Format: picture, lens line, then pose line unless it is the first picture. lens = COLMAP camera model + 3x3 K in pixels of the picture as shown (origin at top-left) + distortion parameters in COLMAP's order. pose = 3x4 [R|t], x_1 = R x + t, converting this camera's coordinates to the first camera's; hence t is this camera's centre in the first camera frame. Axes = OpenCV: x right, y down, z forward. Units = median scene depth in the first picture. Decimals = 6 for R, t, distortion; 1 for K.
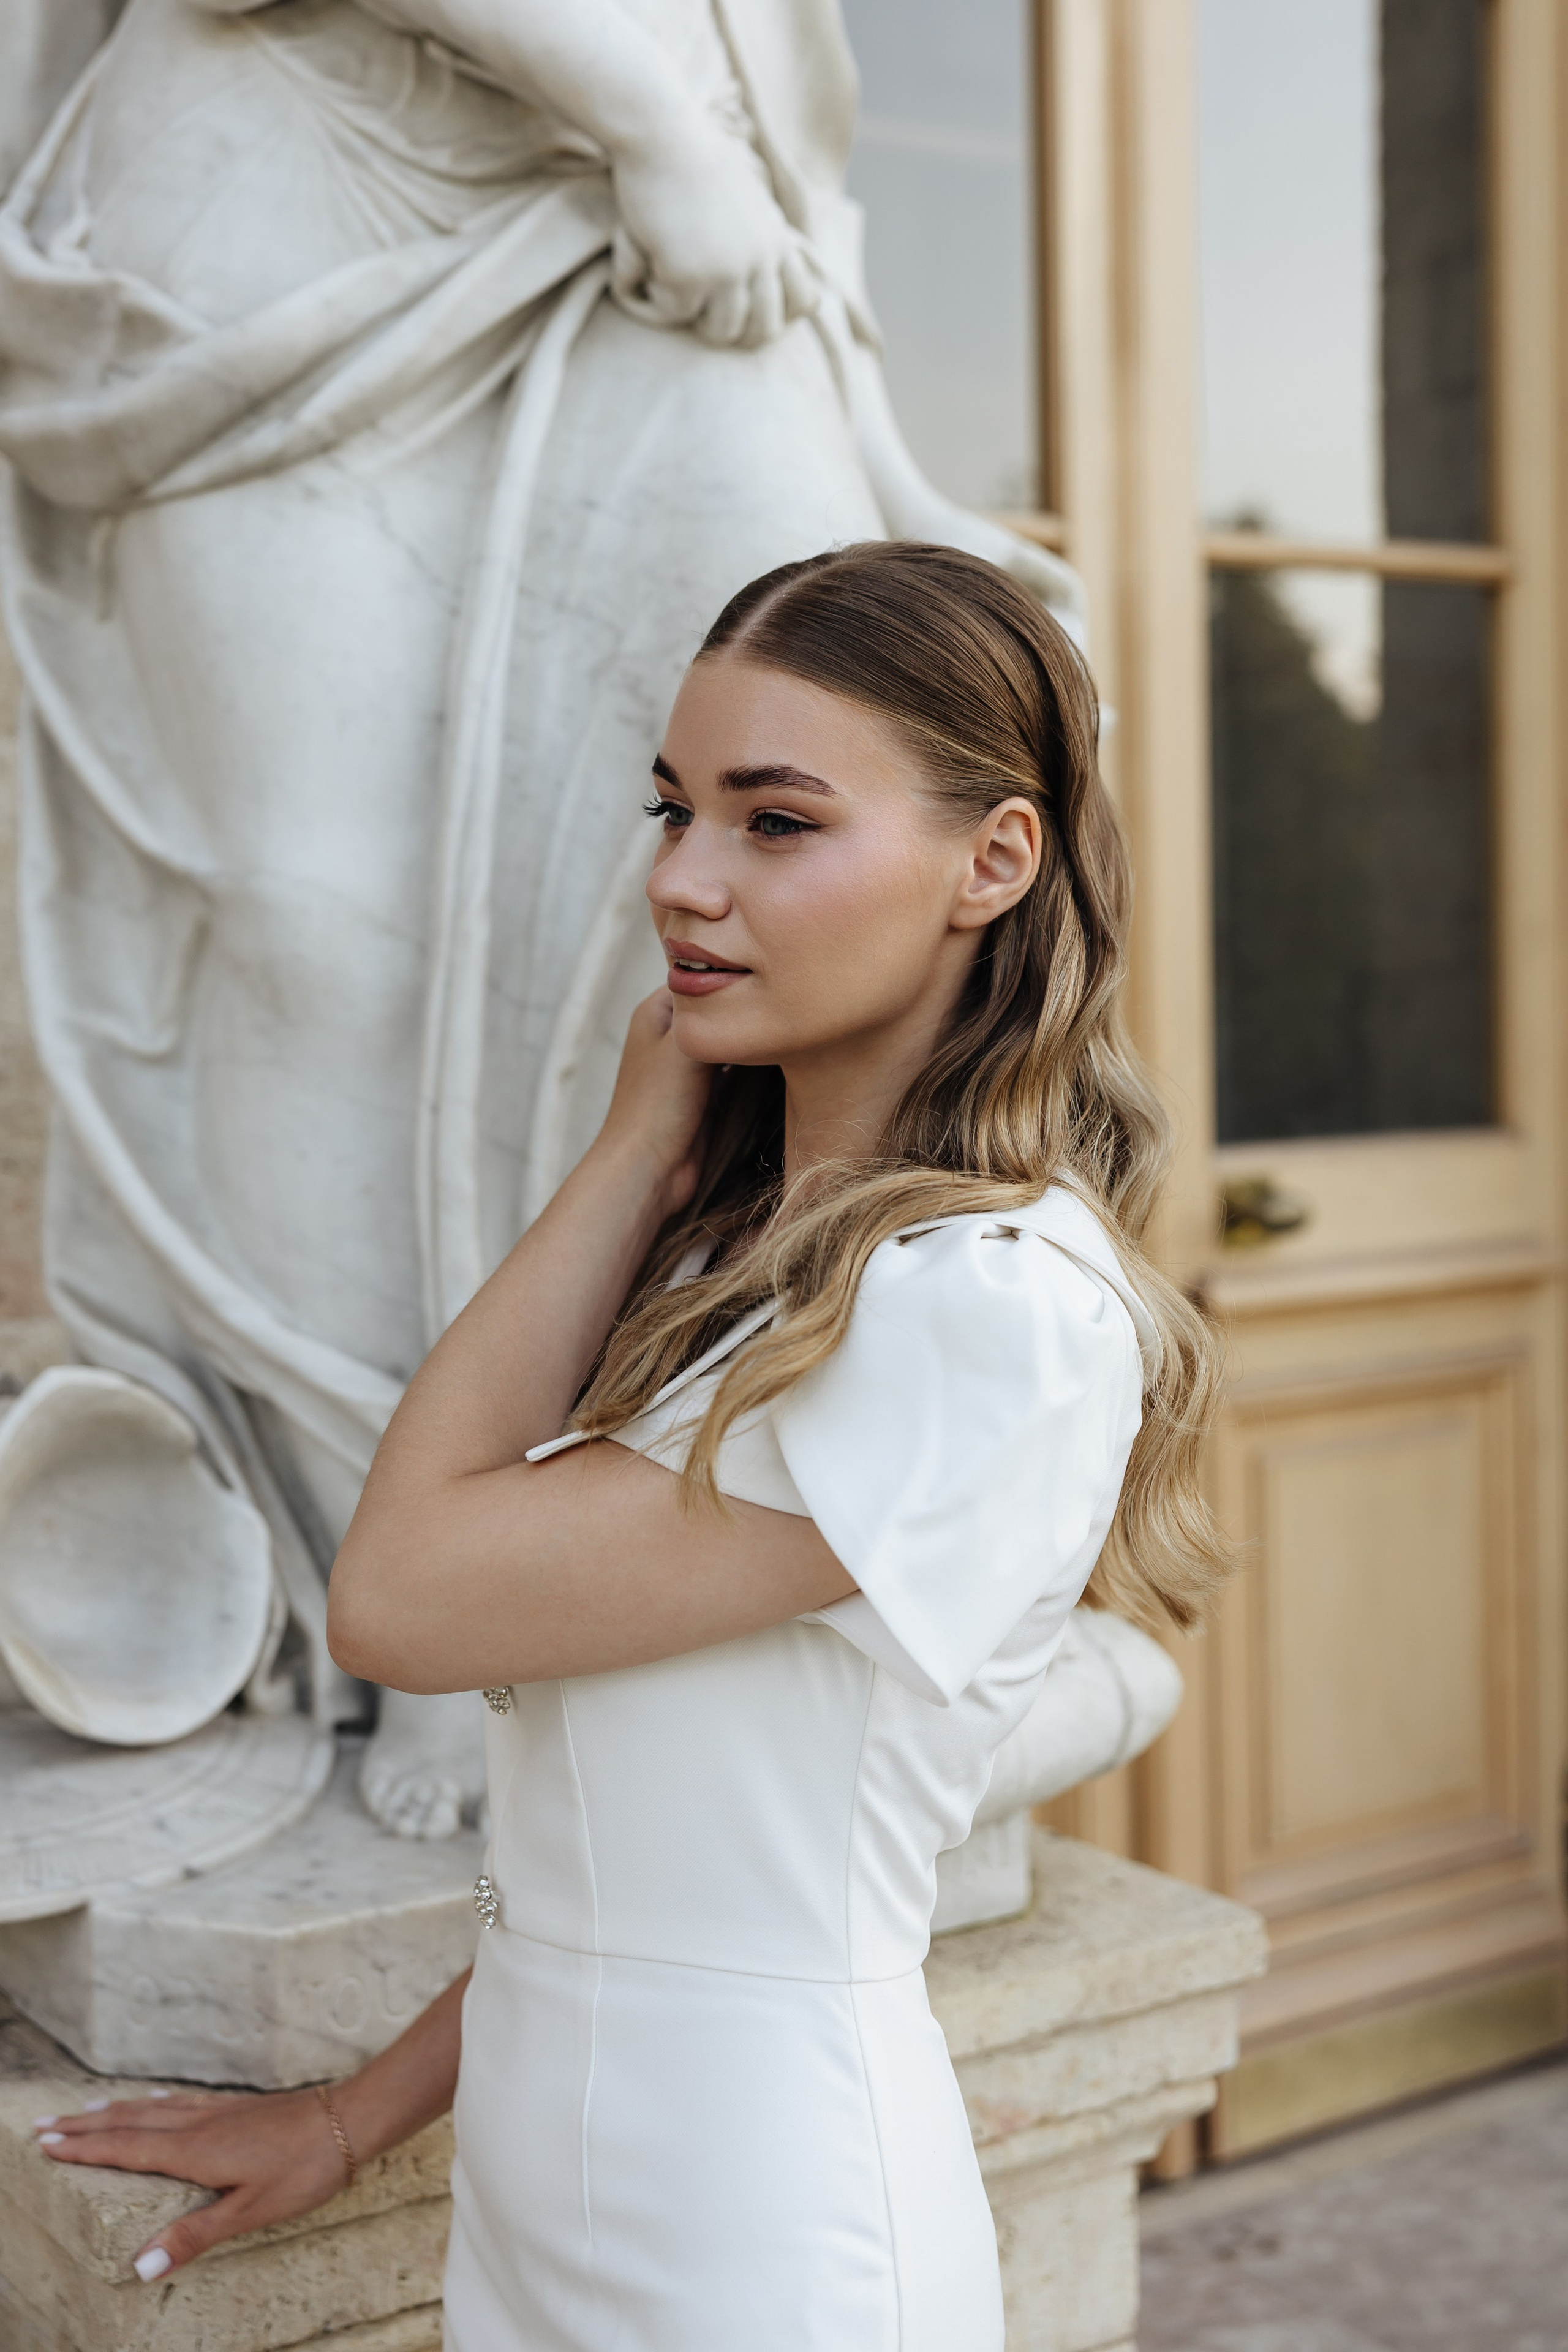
lens RADIAL K [[3100.9, 0, 799.0], [0, 3100.9, 1080.8], [0, 0, 1]] dist [-0.000444, 0.030664]
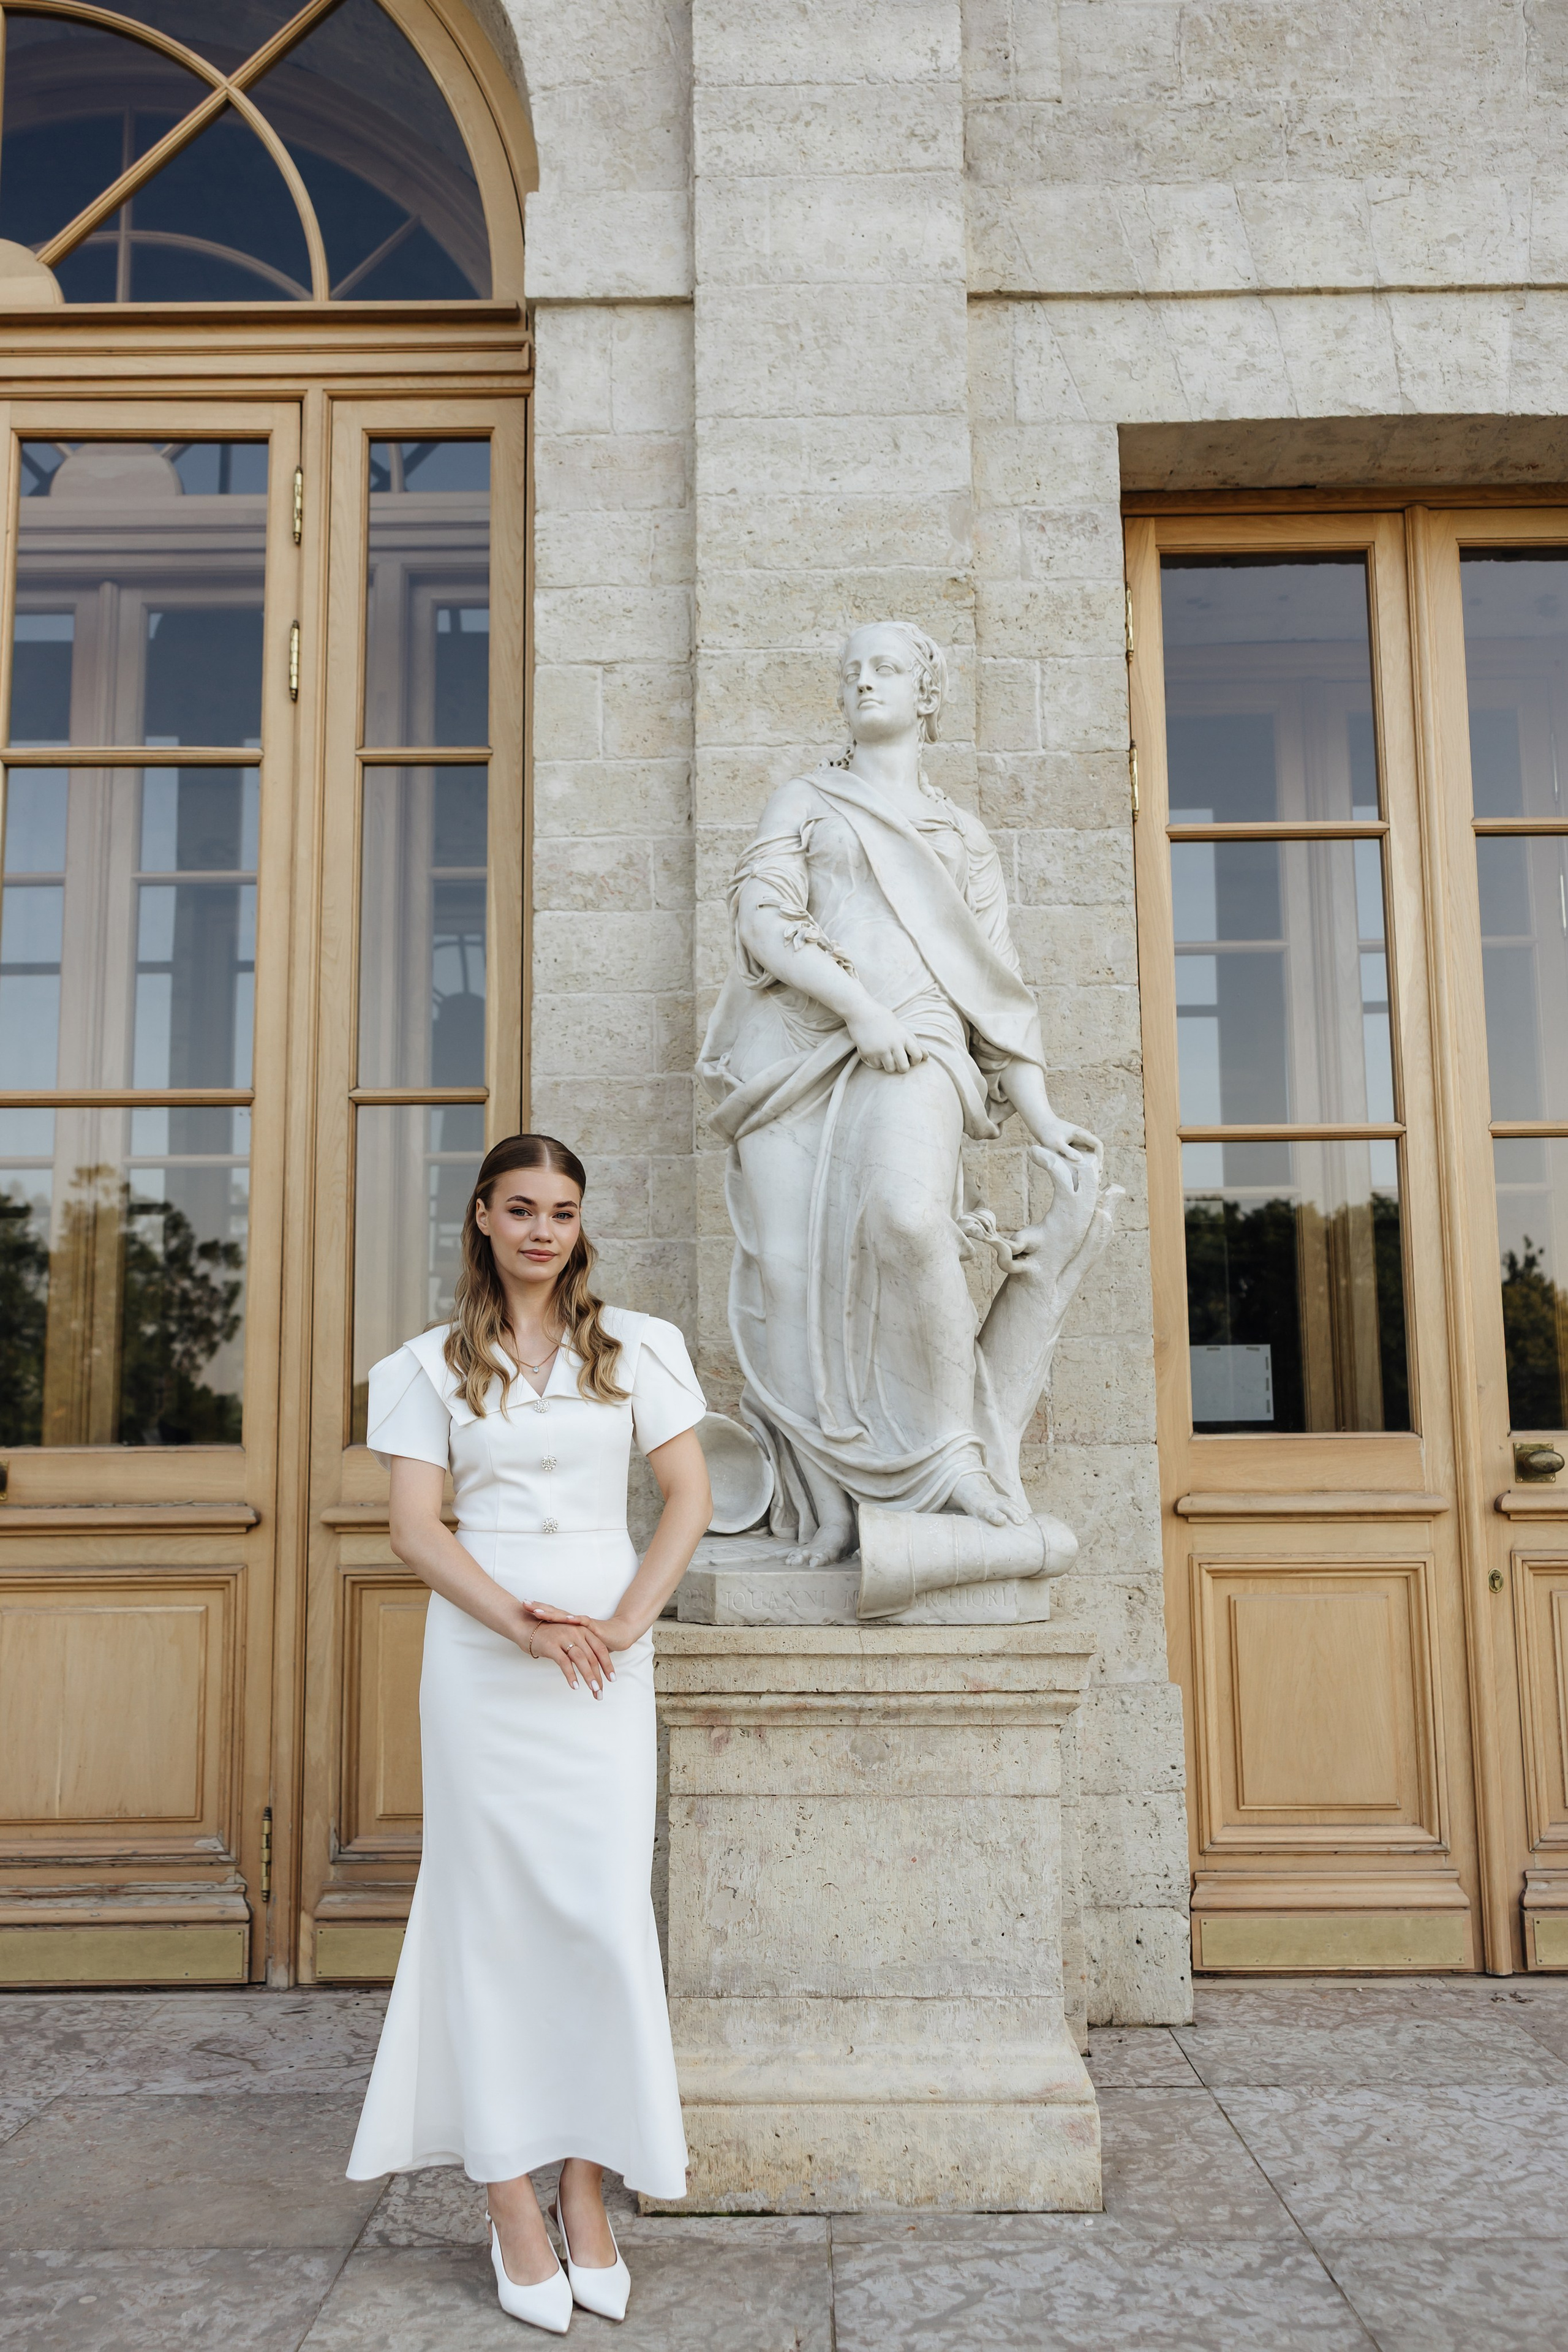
lens RADIAL K [[1956.8, 0, 770.7], [0, 1956.8, 1191.3], [0, 0, 1]] dist [0.005222, 0.003270]
pose [[0.817159, -0.070130, -0.572130, 0.978559], [-0.033371, 0.985150, -0.168419, 0.207131], [0.575446, 0.156718, 0.802684, -0.600091]]
